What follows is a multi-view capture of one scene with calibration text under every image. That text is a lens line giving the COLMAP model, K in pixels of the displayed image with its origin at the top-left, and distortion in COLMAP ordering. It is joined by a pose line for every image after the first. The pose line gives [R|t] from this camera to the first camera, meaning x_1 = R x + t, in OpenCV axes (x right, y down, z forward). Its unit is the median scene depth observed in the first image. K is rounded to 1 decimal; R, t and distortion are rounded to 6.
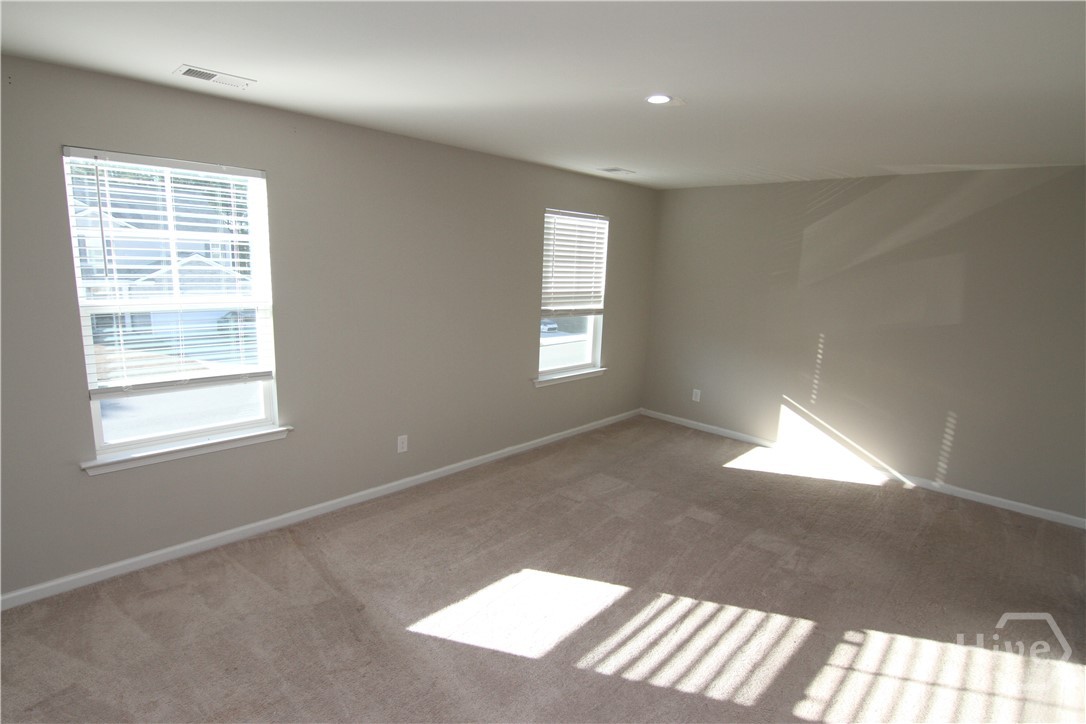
lens RADIAL K [[551.0, 0, 552.9], [0, 551.0, 364.6], [0, 0, 1]] dist [-0.004302, -0.010026]
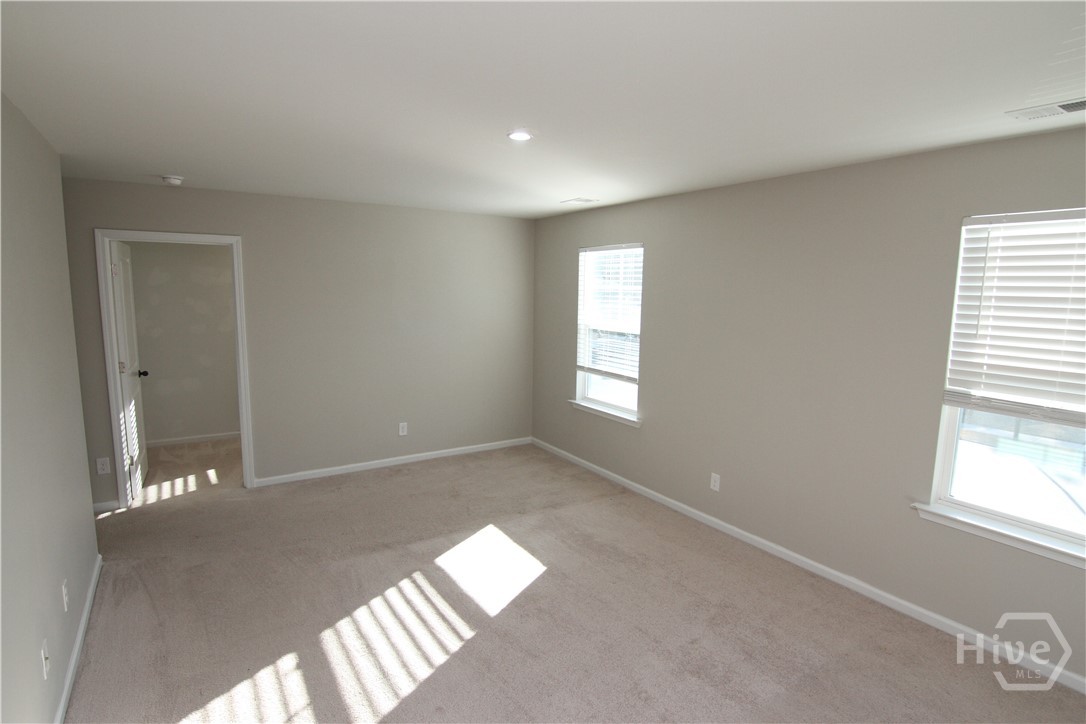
lens RADIAL K [[551.0, 0, 553.1], [0, 551.0, 362.0], [0, 0, 1]] dist [-0.004302, -0.010026]
pose [[-0.219979, 0.084523, -0.971836, 0.740487], [-0.210819, 0.968577, 0.131959, -0.138210], [0.952452, 0.233910, -0.195248, 0.841016]]
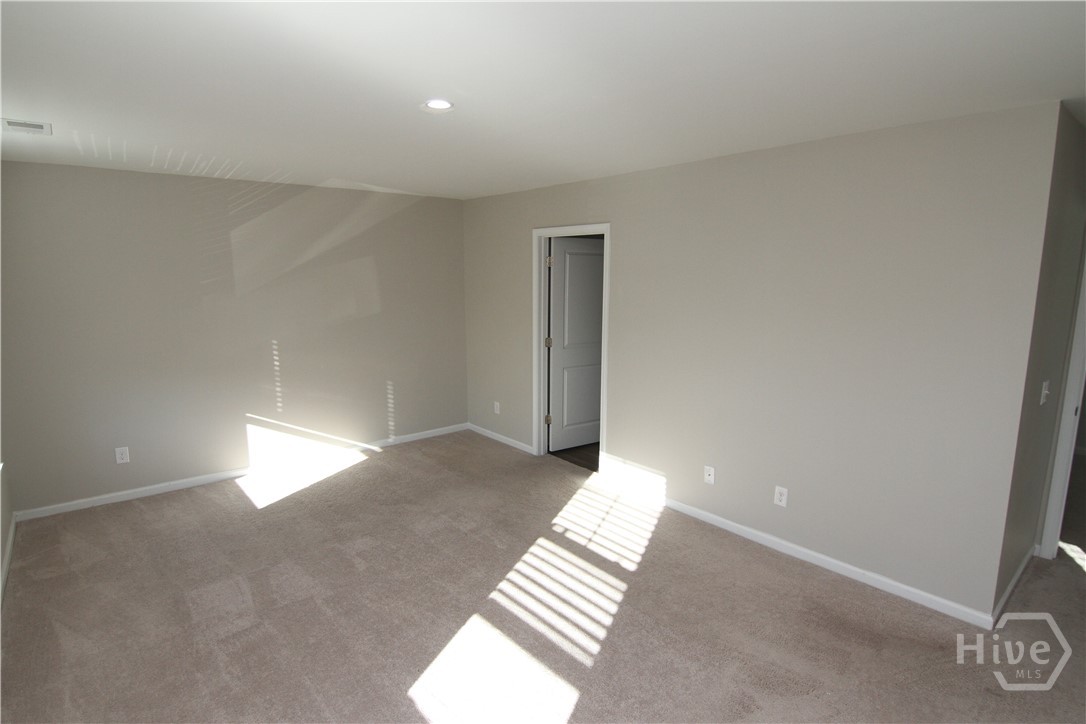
lens RADIAL K [[551.0, 0, 531.8], [0, 551.0, 360.8], [0, 0, 1]] dist [-0.004302, -0.010026]
pose [[0.130071, -0.191556, 0.972825, -0.486614], [0.192587, 0.967354, 0.164729, -0.111225], [-0.972621, 0.165927, 0.162716, 0.477060]]
